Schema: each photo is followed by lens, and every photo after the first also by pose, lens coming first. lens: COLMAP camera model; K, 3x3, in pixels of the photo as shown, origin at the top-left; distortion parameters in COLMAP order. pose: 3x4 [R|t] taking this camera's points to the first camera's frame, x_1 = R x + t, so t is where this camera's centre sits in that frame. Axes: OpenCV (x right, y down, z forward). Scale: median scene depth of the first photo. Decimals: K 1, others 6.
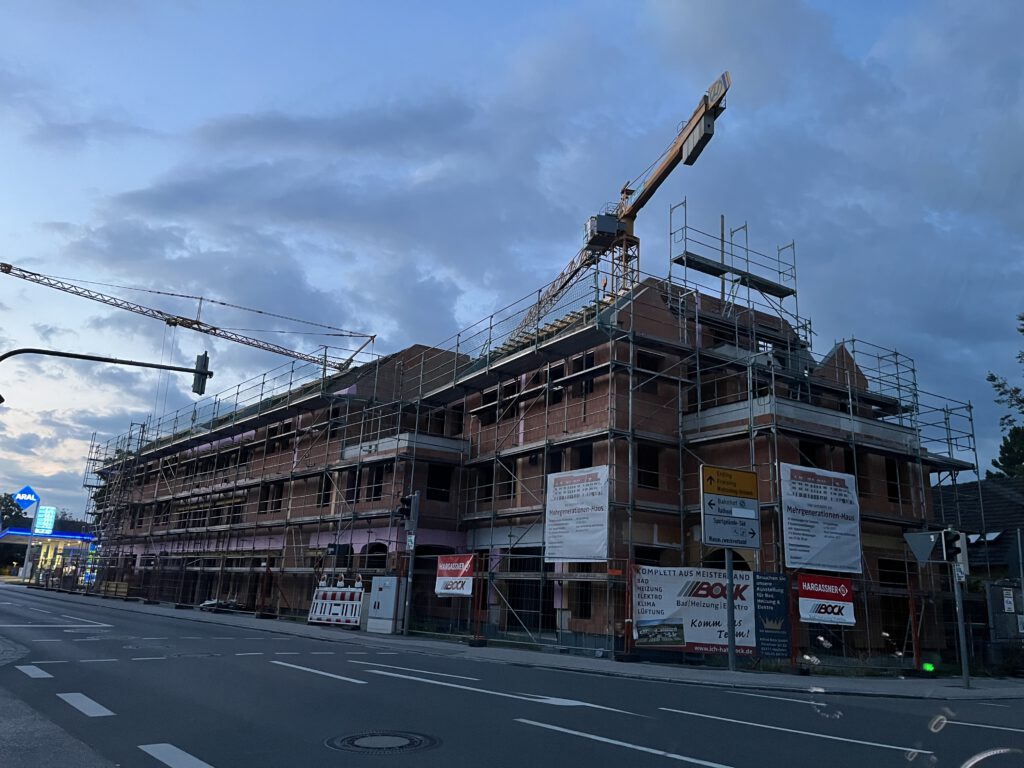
lens RADIAL K [[771.4, 0, 512.0], [0, 771.4, 384.0], [0, 0, 1]] dist [0.048569, 0.003694]
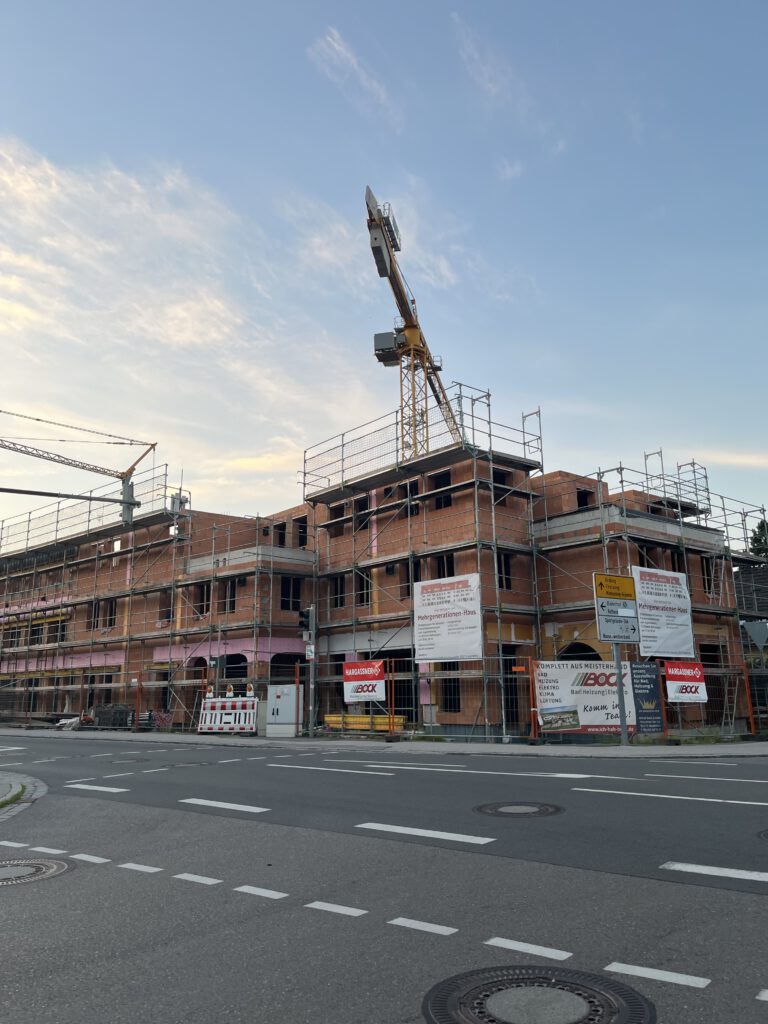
lens RADIAL K [[771.4, 0, 377.7], [0, 771.4, 511.7], [0, 0, 1]] dist [0.048569, 0.003694]
pose [[0.987914, -0.026592, 0.152707, -0.178723], [0.021022, 0.999058, 0.037972, -0.027182], [-0.153573, -0.034303, 0.987542, -0.065513]]
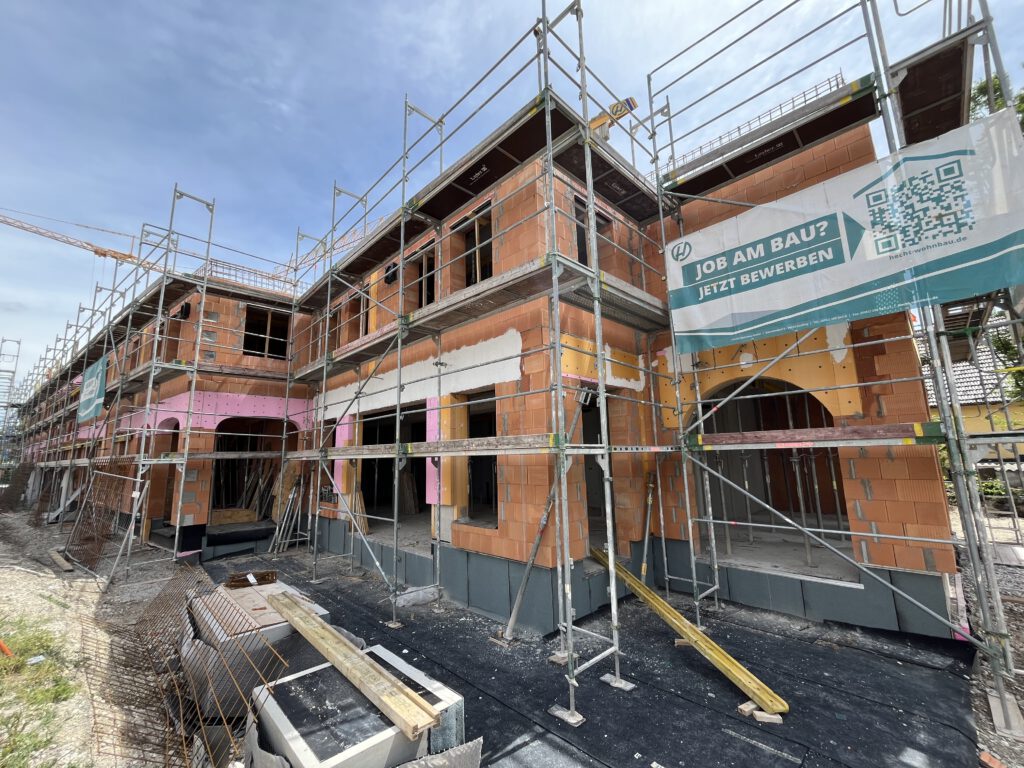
lens RADIAL K [[409.5, 0, 512.0], [0, 409.5, 384.0], [0, 0, 1]] dist [-0.000157, 0.000141]
pose [[0.972328, -0.029331, 0.231771, 0.052323], [0.007942, 0.995664, 0.092686, 0.188568], [-0.233485, -0.088280, 0.968345, 0.757279]]
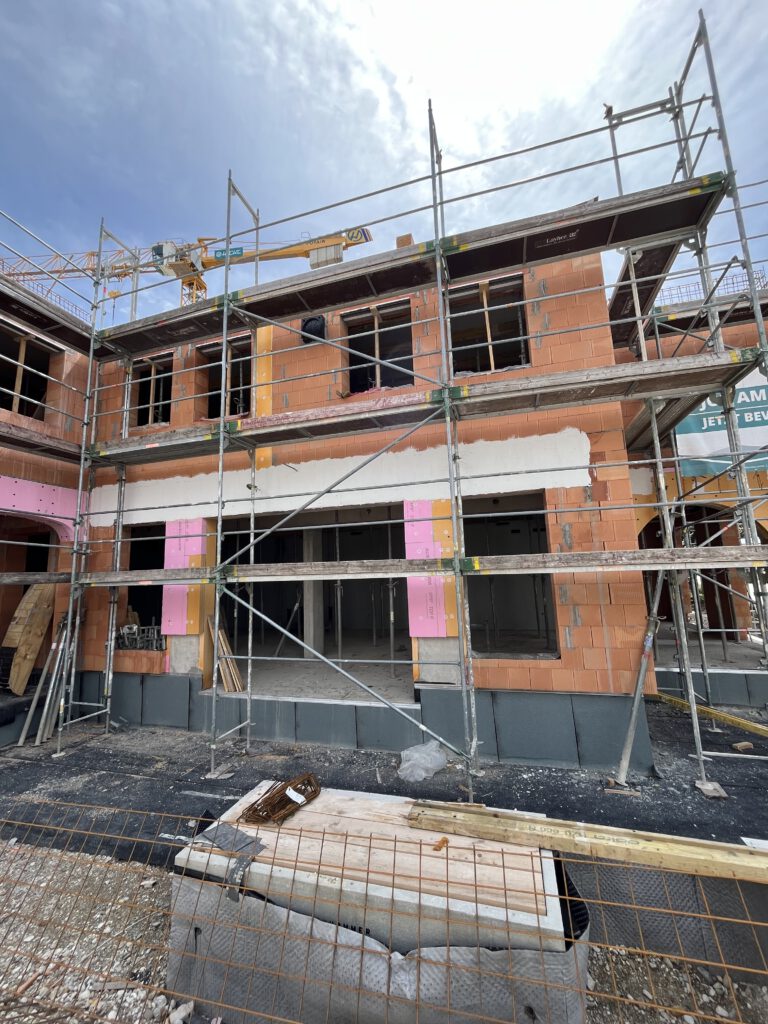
lens RADIAL K [[409.5, 0, 384.5], [0, 409.5, 511.2], [0, 0, 1]] dist [-0.000157, 0.000141]
pose [[0.742058, 0.031997, 0.669571, -0.121166], [-0.106435, 0.991813, 0.070562, 0.220104], [-0.661831, -0.123627, 0.739389, 0.914120]]
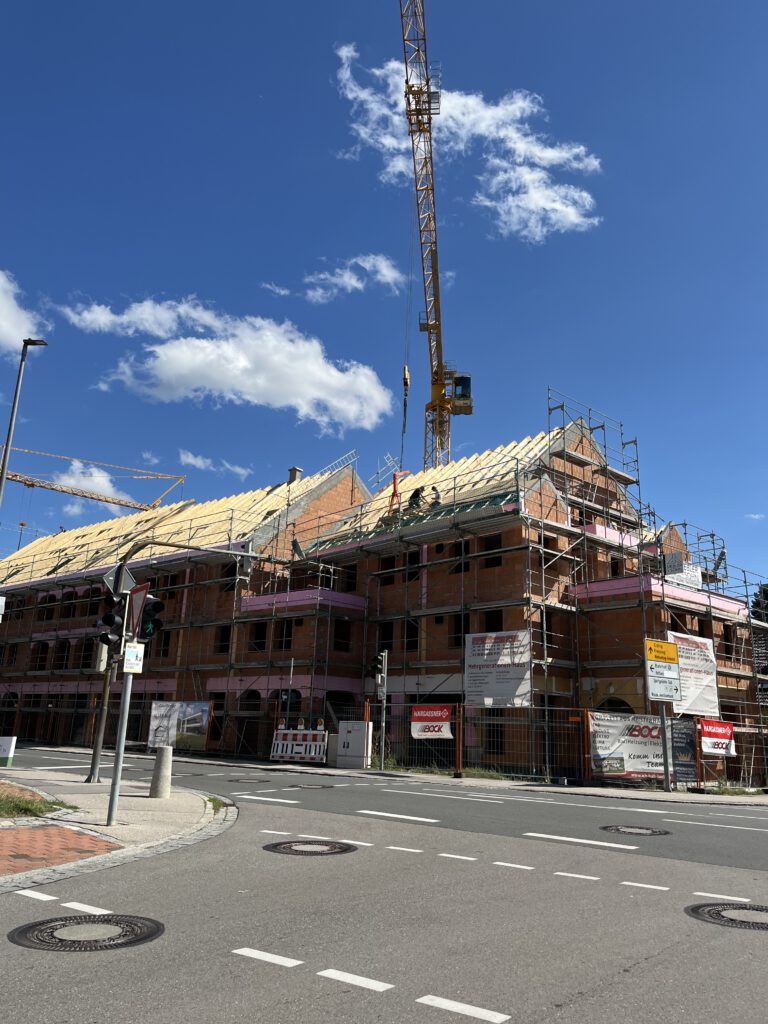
lens RADIAL K [[767.8, 0, 379.5], [0, 767.8, 527.1], [0, 0, 1]] dist [0.066060, 0.000385]
pose [[0.985969, 0.031241, 0.163978, -0.308673], [-0.033103, 0.999415, 0.008634, -0.059887], [-0.163612, -0.013941, 0.986426, -0.170494]]
